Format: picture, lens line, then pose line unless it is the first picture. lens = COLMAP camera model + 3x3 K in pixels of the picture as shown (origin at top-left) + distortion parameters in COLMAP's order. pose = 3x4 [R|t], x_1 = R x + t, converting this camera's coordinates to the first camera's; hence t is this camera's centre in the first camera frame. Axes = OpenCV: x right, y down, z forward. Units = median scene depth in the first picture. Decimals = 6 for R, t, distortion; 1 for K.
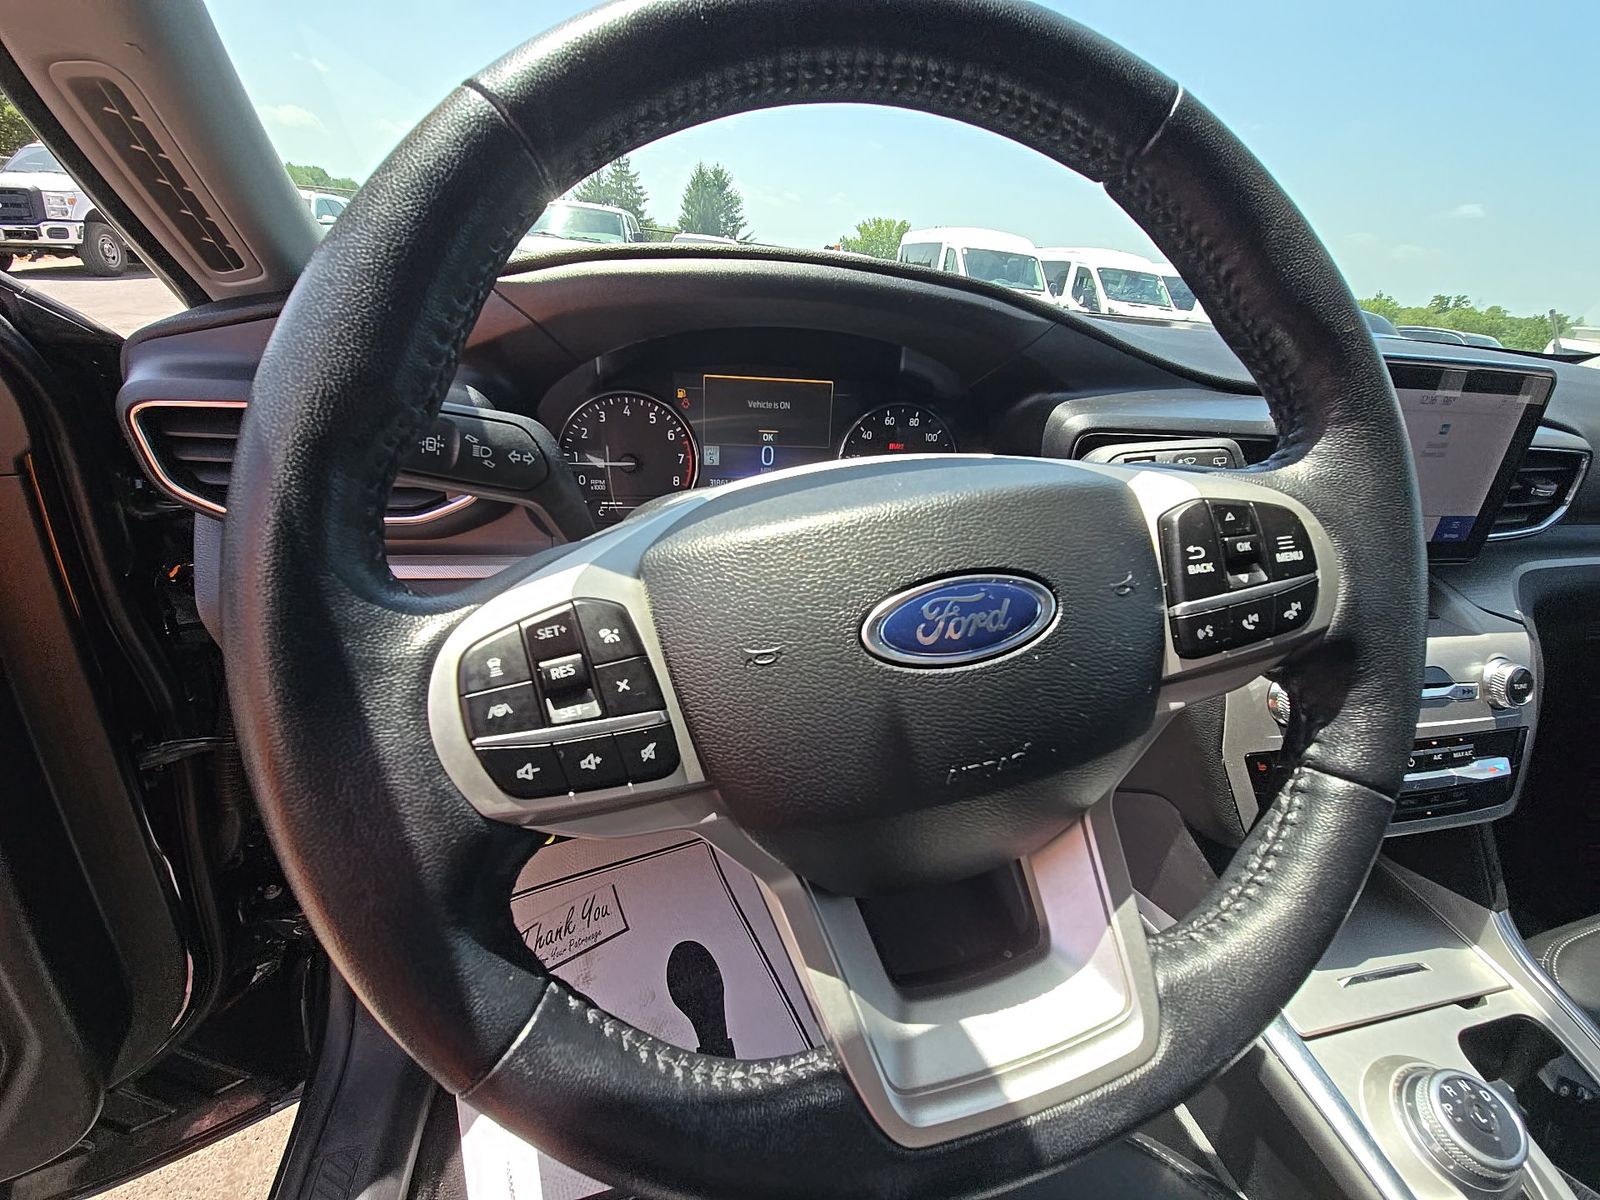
lens RADIAL K [[642.0, 0, 796.7], [0, 642.0, 581.7], [0, 0, 1]] dist [0.010923, -0.007415]
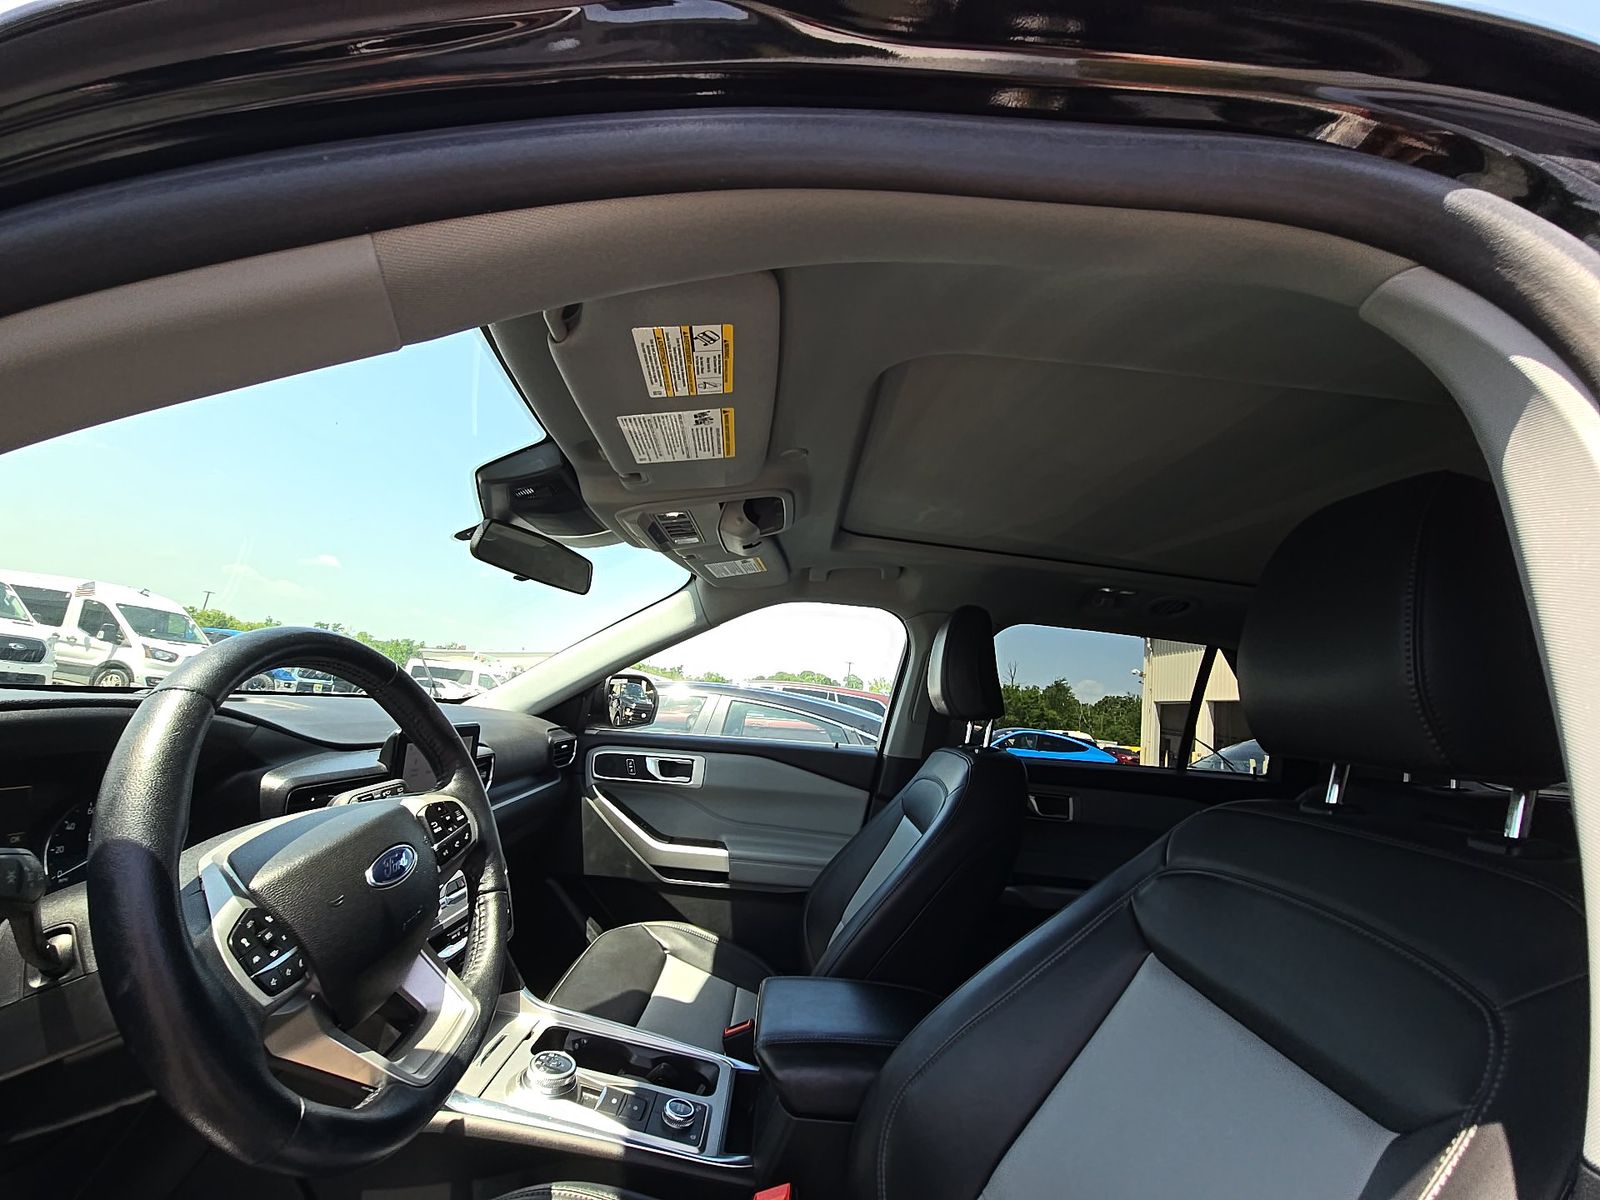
lens RADIAL K [[642.0, 0, 800.0], [0, 642.0, 595.0], [0, 0, 1]] dist [0.010923, -0.007415]
pose [[0.191273, 0.108348, 0.975538, -1.712395], [0.334167, 0.927327, -0.168513, 0.026845], [-0.922901, 0.358225, 0.141167, -1.057492]]
